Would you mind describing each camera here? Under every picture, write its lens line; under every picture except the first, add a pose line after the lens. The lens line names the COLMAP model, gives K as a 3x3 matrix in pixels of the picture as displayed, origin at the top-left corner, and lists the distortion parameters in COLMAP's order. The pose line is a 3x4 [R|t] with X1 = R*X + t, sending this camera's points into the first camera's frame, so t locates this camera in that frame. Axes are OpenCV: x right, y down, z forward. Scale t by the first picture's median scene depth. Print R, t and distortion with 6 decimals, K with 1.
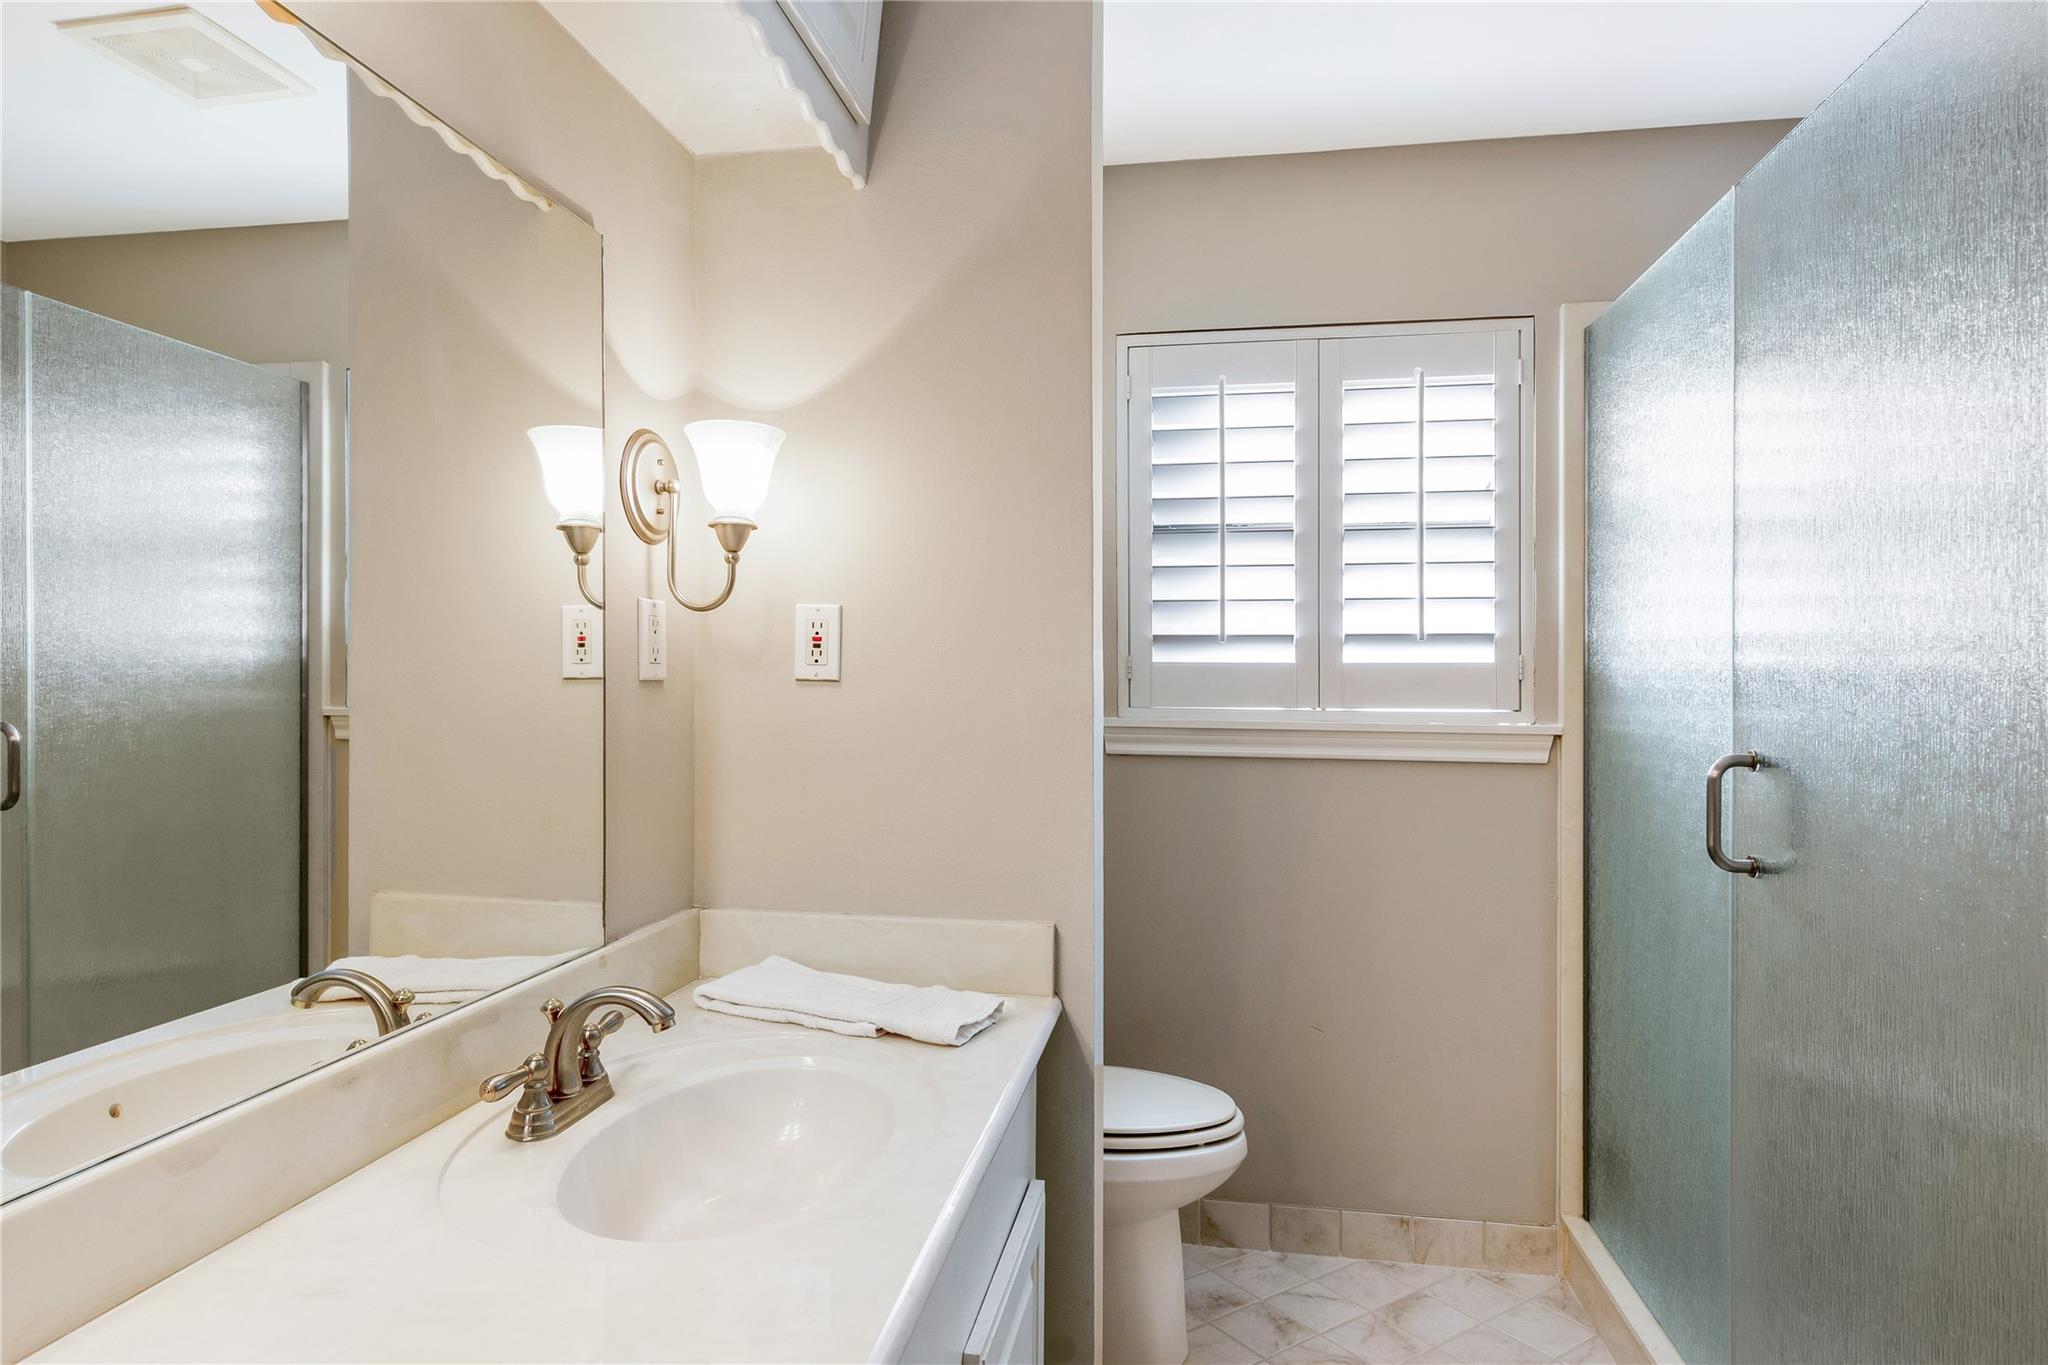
lens RADIAL K [[1165.6, 0, 1013.6], [0, 1165.6, 677.9], [0, 0, 1]] dist [0.001942, -0.000685]
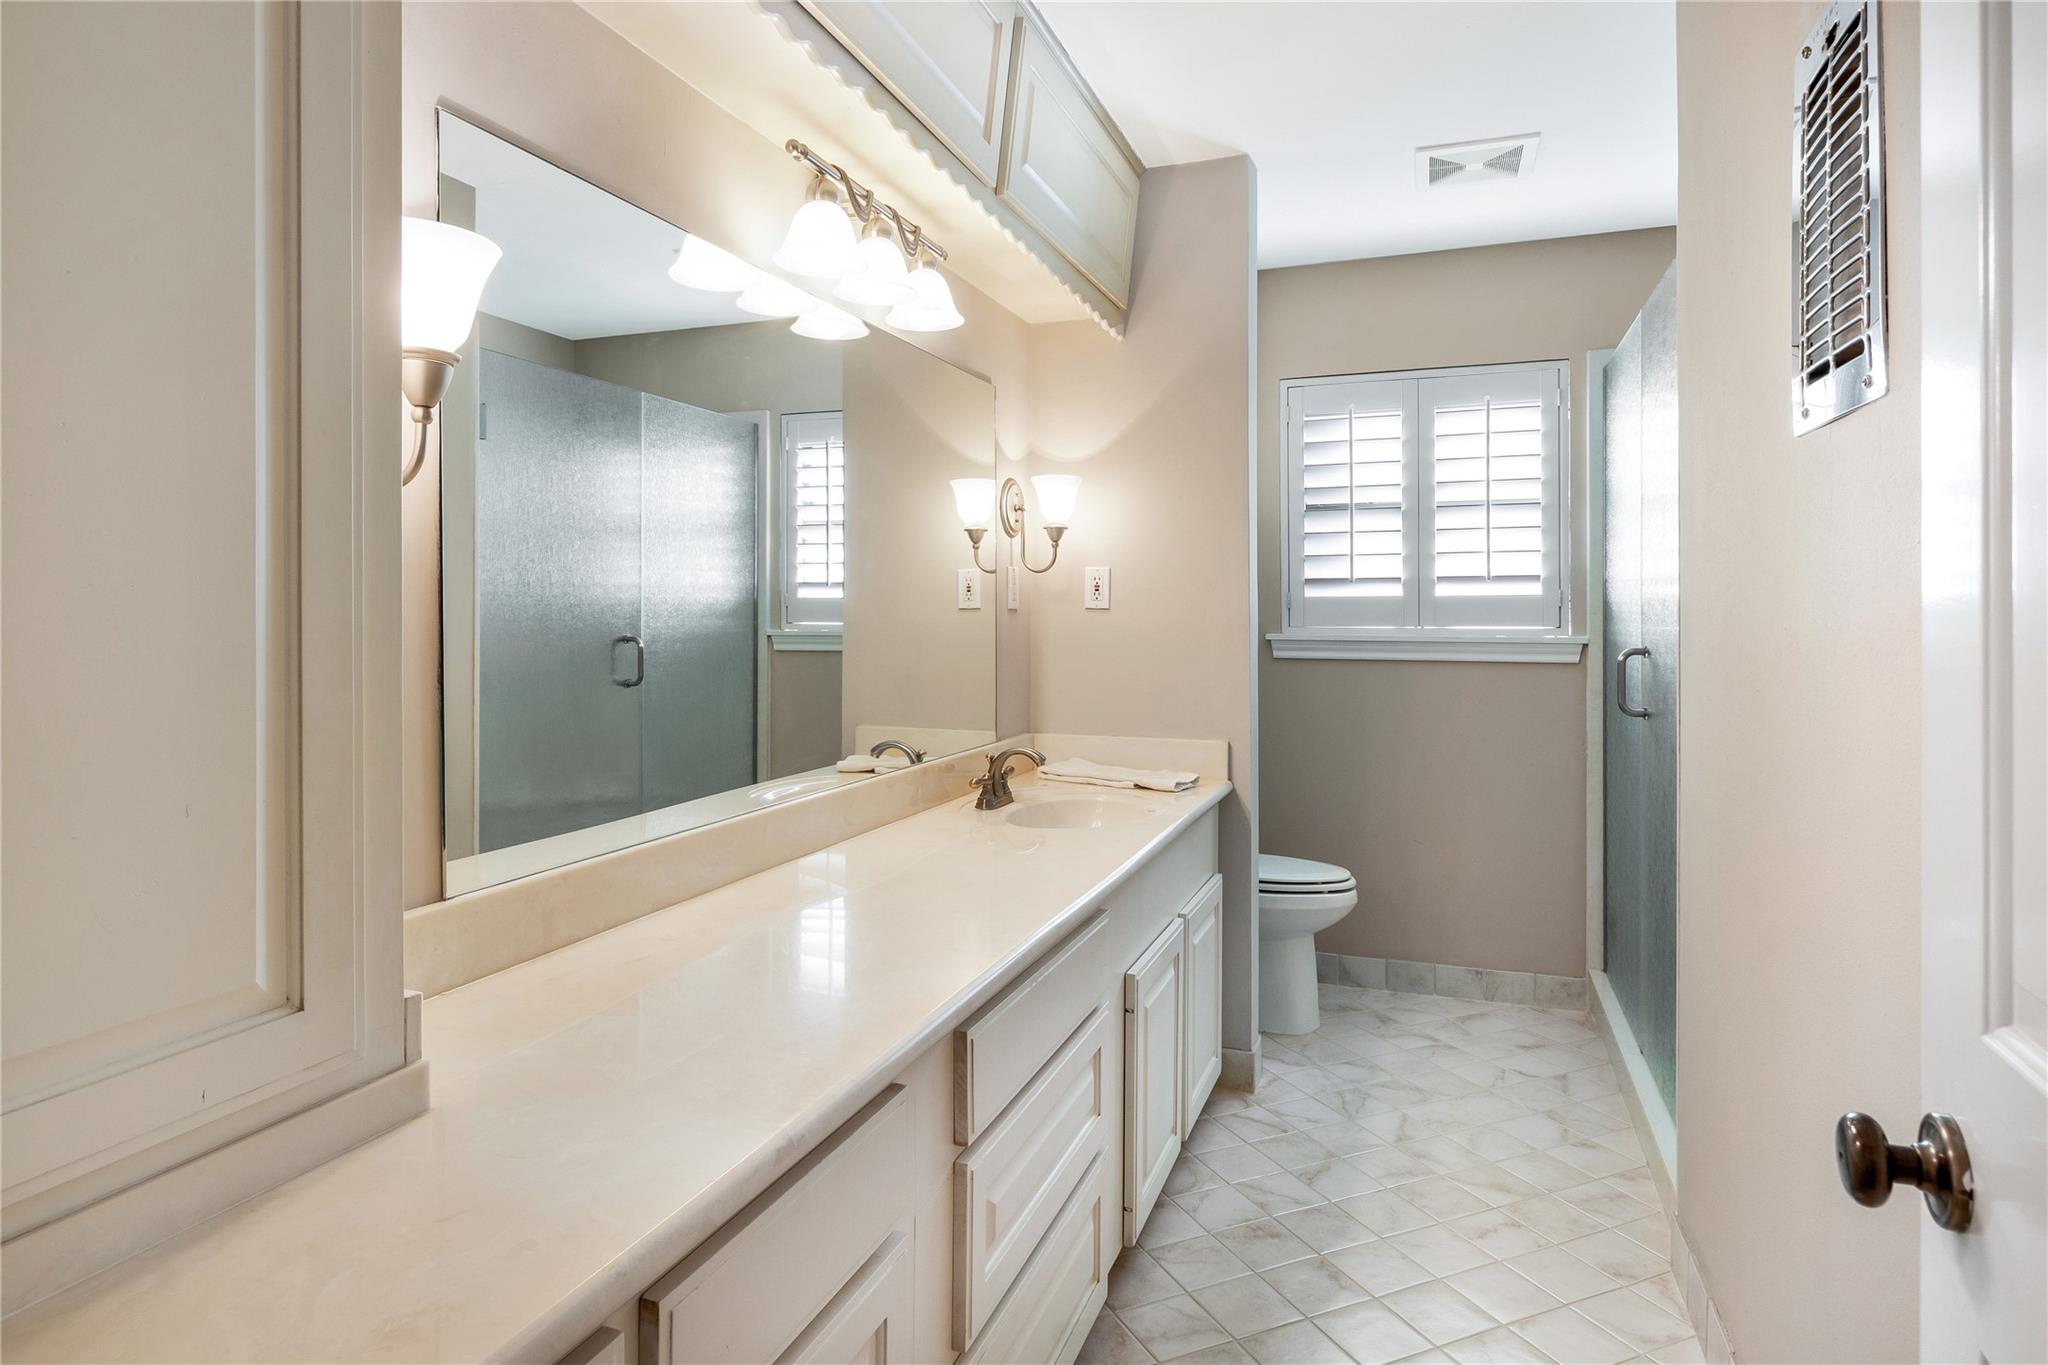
lens RADIAL K [[1131.4, 0, 1011.5], [0, 1131.4, 642.6], [0, 0, 1]] dist [0.003364, -0.000023]
pose [[0.982505, -0.001866, -0.186228, 0.021041], [0.006792, 0.999644, 0.025814, 0.005872], [0.186114, -0.026627, 0.982167, -0.532903]]
